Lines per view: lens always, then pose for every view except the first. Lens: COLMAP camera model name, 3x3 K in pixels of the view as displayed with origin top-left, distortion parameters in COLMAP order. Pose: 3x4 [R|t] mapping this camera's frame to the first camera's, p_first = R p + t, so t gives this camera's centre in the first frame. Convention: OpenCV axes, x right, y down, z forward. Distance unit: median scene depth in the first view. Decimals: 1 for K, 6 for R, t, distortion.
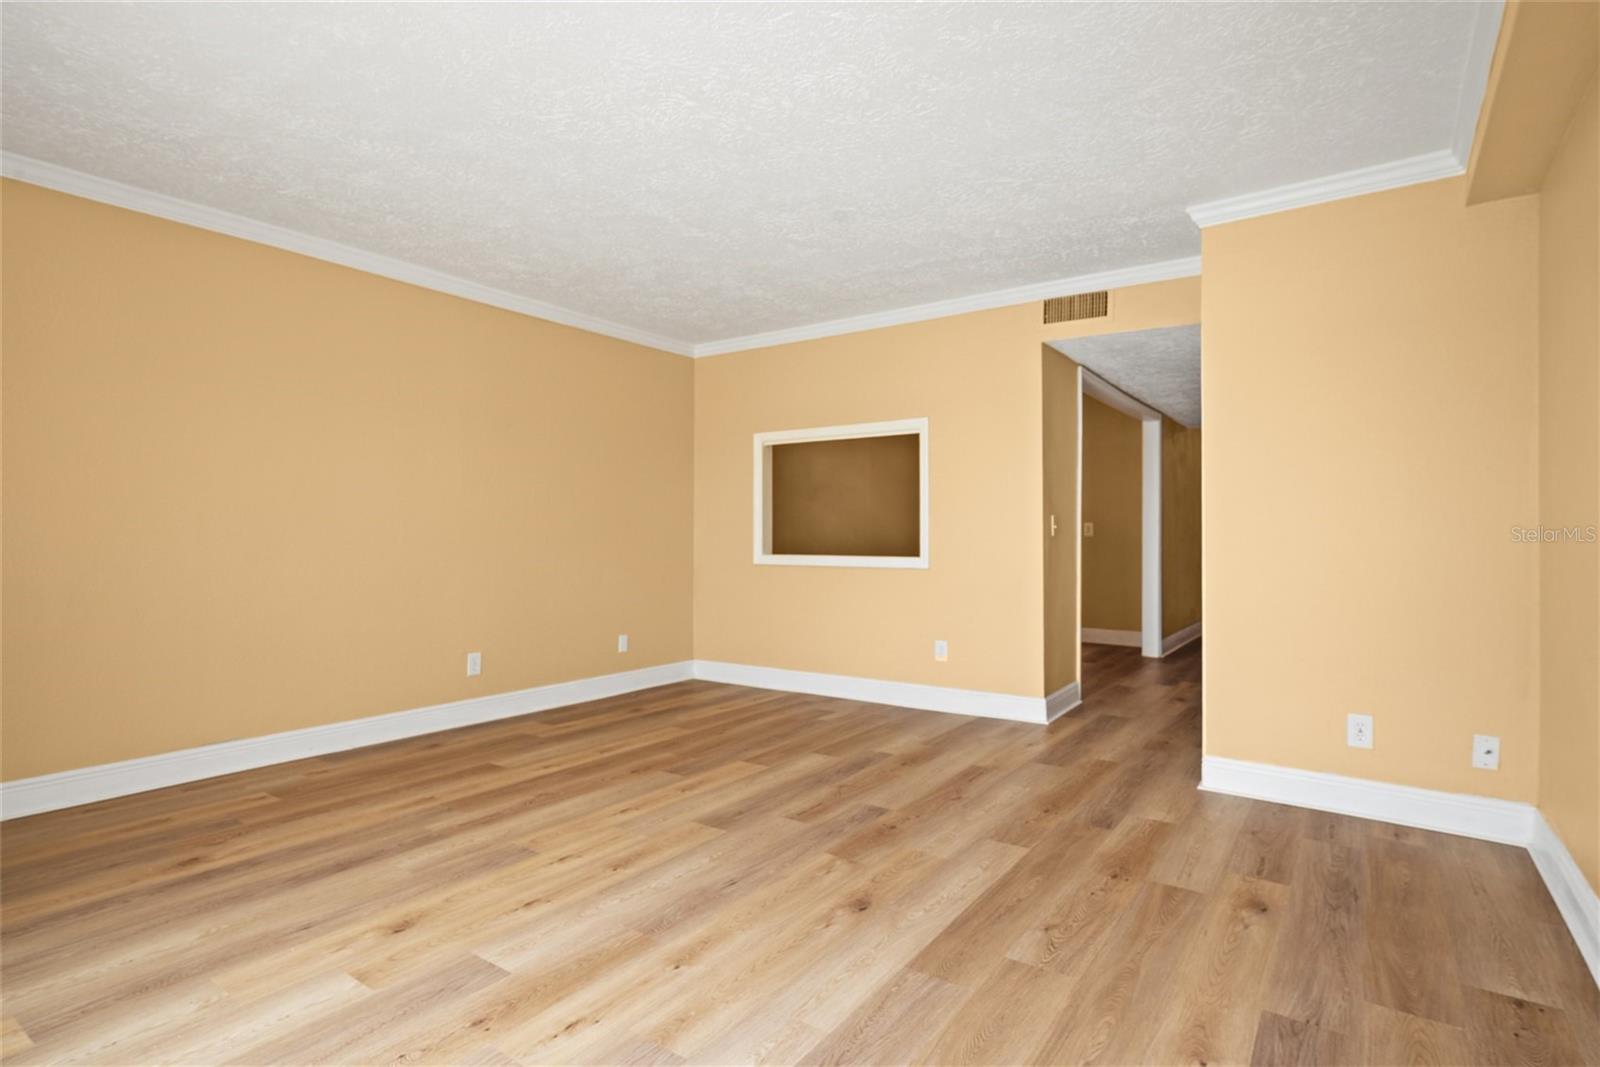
lens RADIAL K [[804.3, 0, 797.9], [0, 804.3, 531.7], [0, 0, 1]] dist [-0.002603, 0.000468]
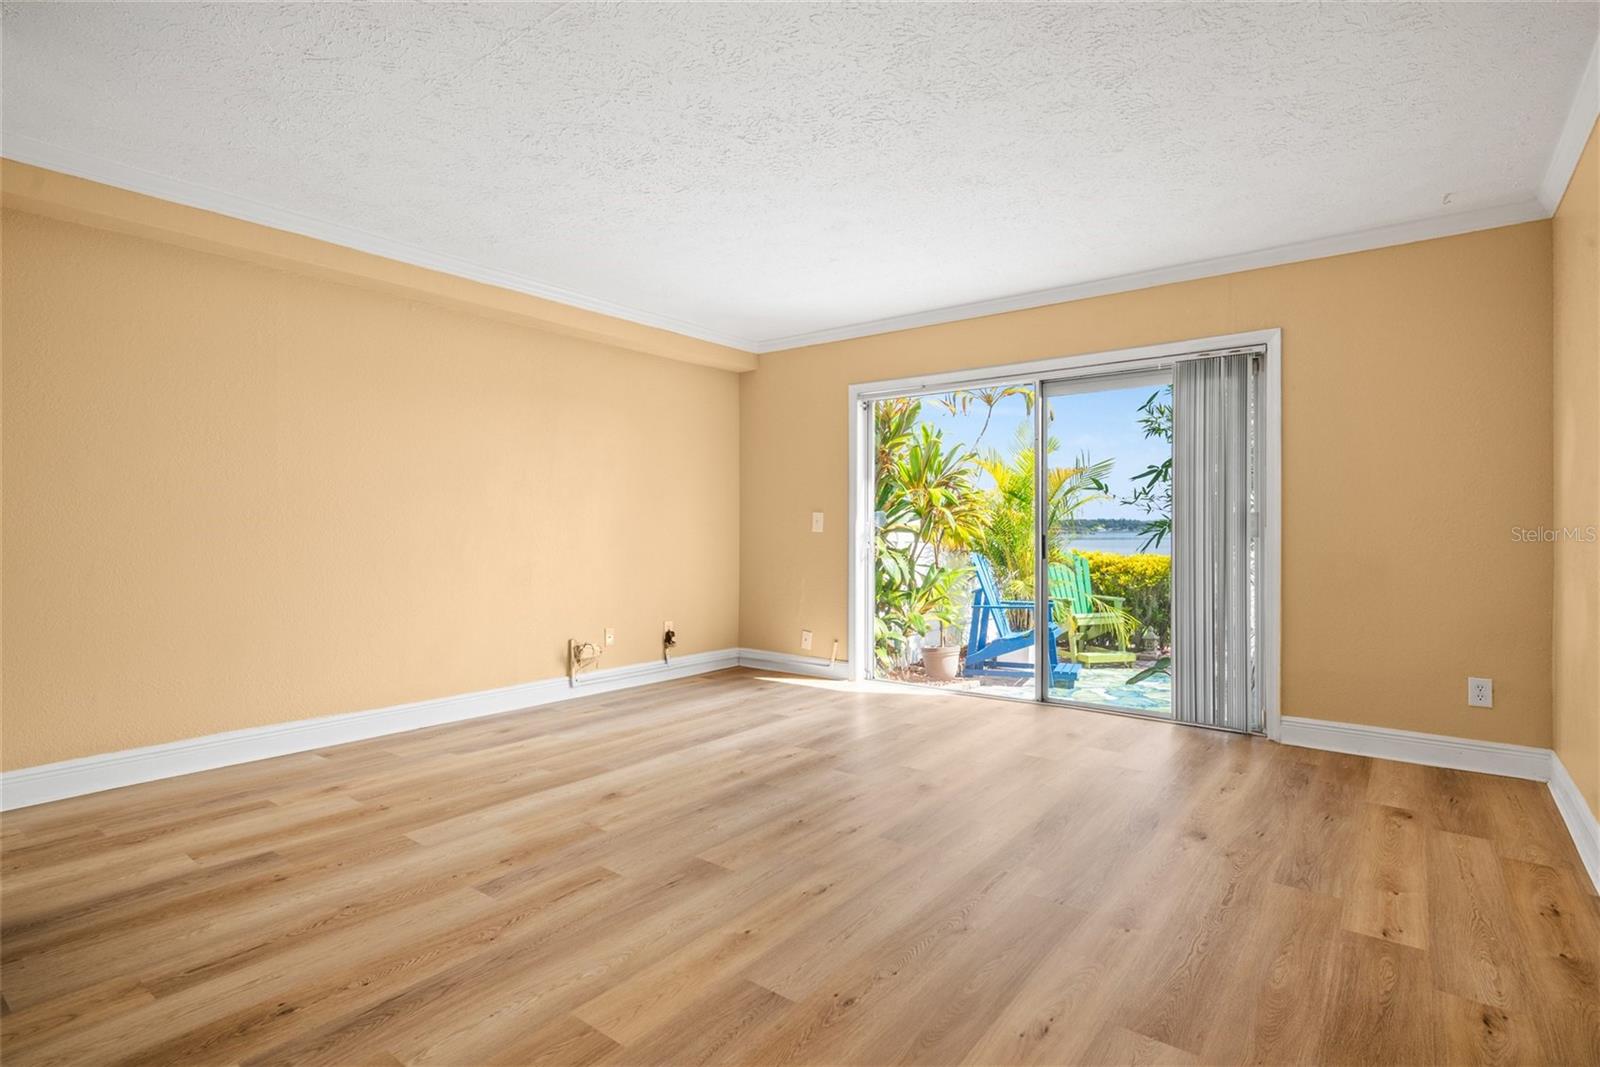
lens RADIAL K [[804.3, 0, 799.3], [0, 804.3, 530.6], [0, 0, 1]] dist [-0.002603, 0.000468]
pose [[-0.998809, -0.007421, 0.048226, -0.242835], [-0.007429, 0.999972, 0.000019, 0.006466], [-0.048225, -0.000339, -0.998836, 1.870611]]
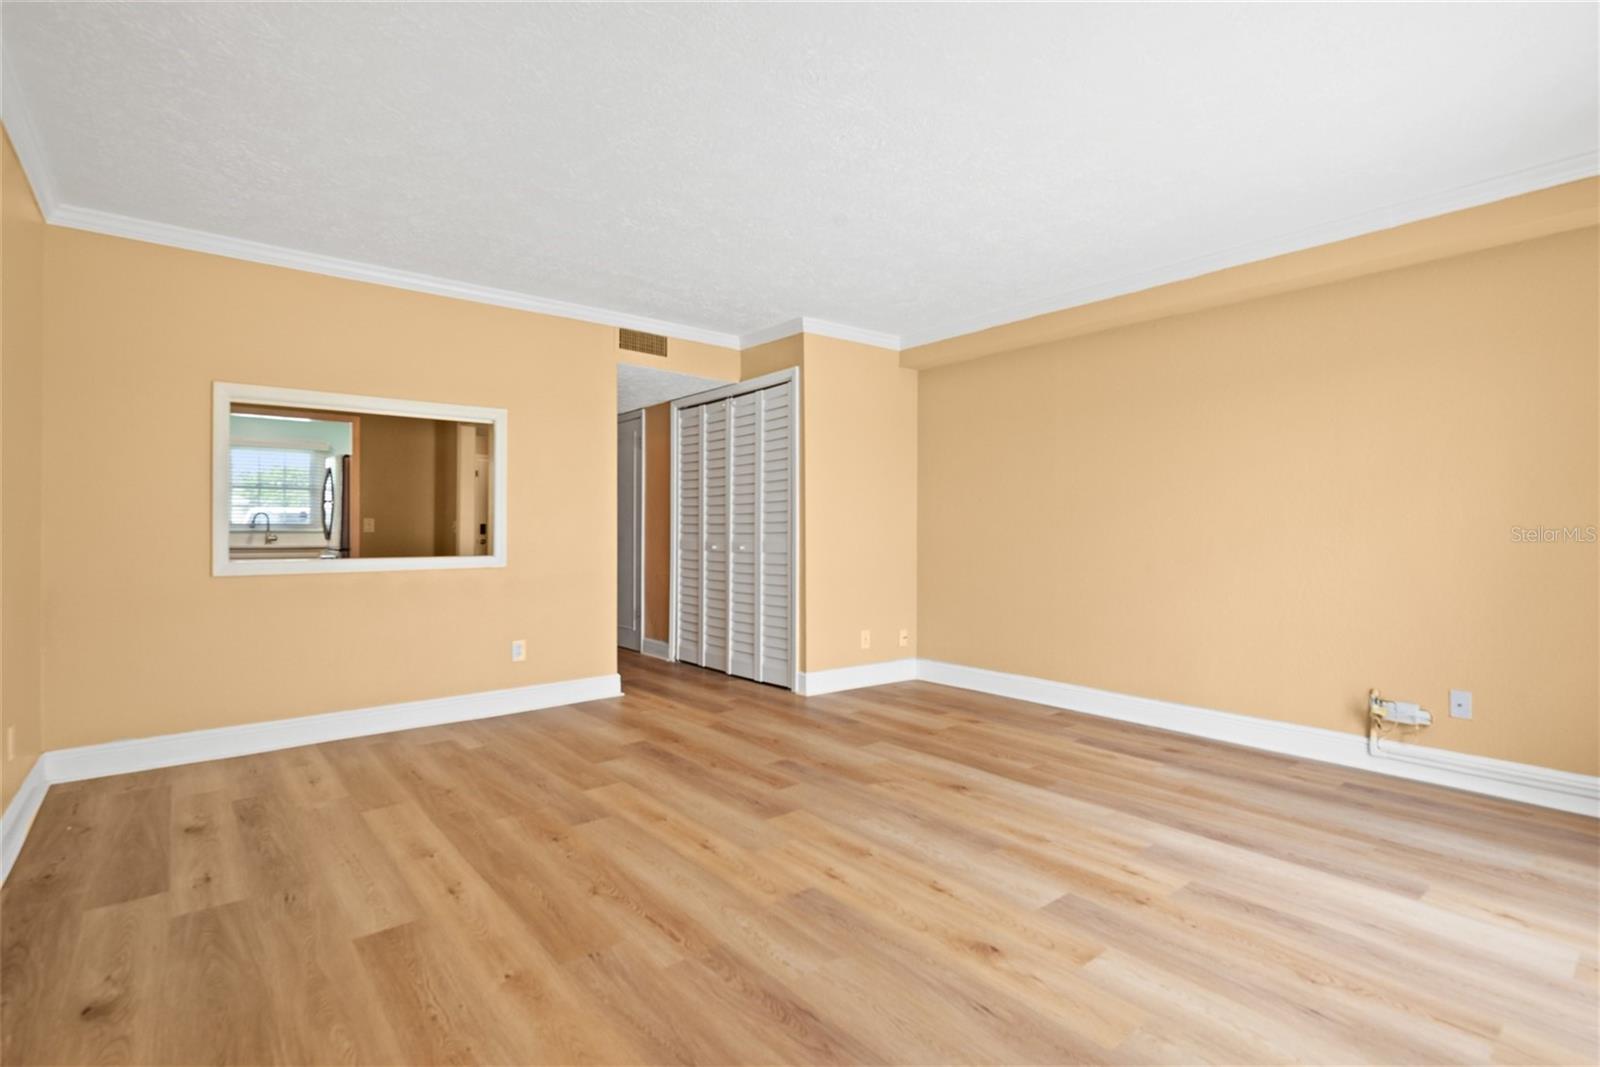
lens RADIAL K [[755.2, 0, 797.9], [0, 755.2, 533.7], [0, 0, 1]] dist [-0.002607, -0.000217]
pose [[0.273254, -0.005626, 0.961925, -1.044954], [-0.004046, 0.999967, 0.006998, -0.003509], [-0.961933, -0.005804, 0.273222, 0.720347]]
